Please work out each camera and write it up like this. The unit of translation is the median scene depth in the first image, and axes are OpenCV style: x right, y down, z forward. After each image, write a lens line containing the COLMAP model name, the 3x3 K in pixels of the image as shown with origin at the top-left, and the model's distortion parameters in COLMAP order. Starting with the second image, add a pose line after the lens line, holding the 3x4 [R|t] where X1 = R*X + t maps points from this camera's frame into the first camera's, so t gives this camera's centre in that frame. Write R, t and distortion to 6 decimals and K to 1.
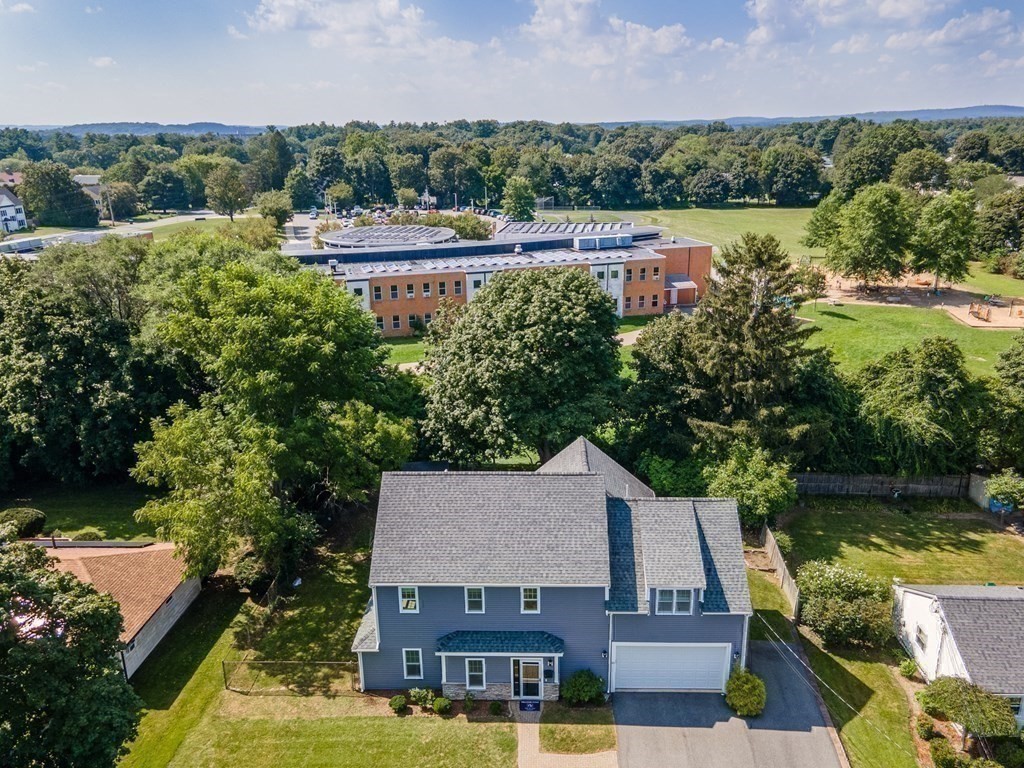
lens RADIAL K [[718.9, 0, 512.0], [0, 718.9, 384.0], [0, 0, 1]] dist [0.034906, 0.000351]
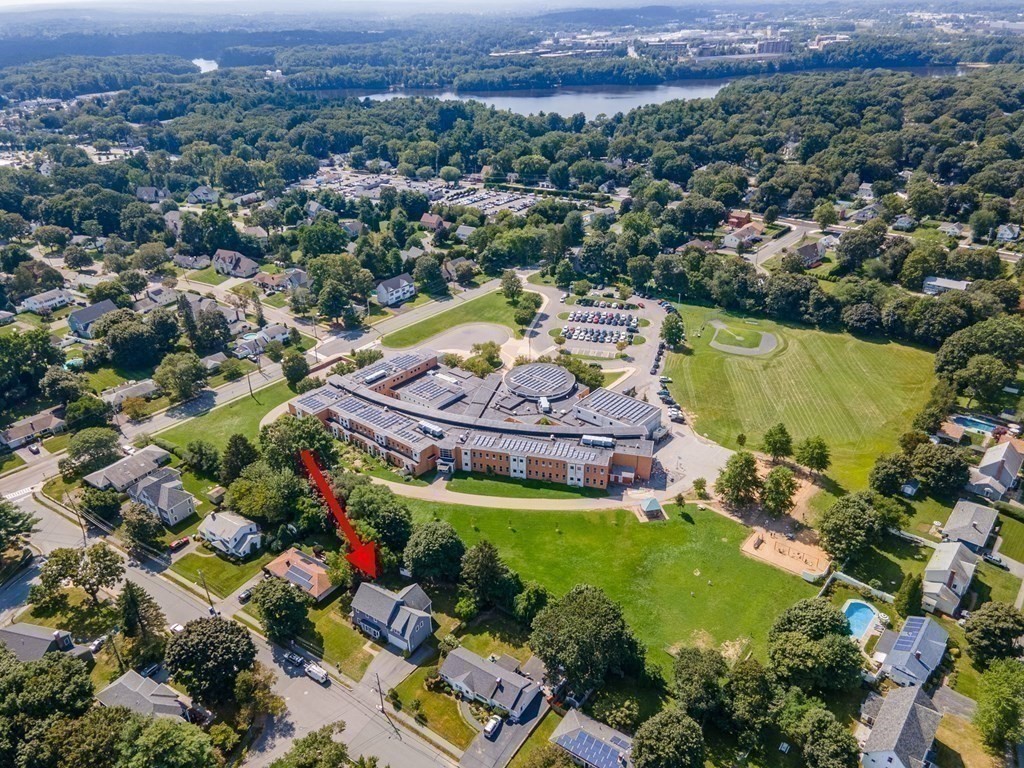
lens RADIAL K [[718.9, 0, 512.0], [0, 718.9, 384.0], [0, 0, 1]] dist [0.034906, 0.000351]
pose [[0.838544, 0.221203, -0.497909, 2.849830], [-0.134098, 0.969553, 0.204900, -2.338308], [0.528074, -0.105049, 0.842676, -2.432152]]
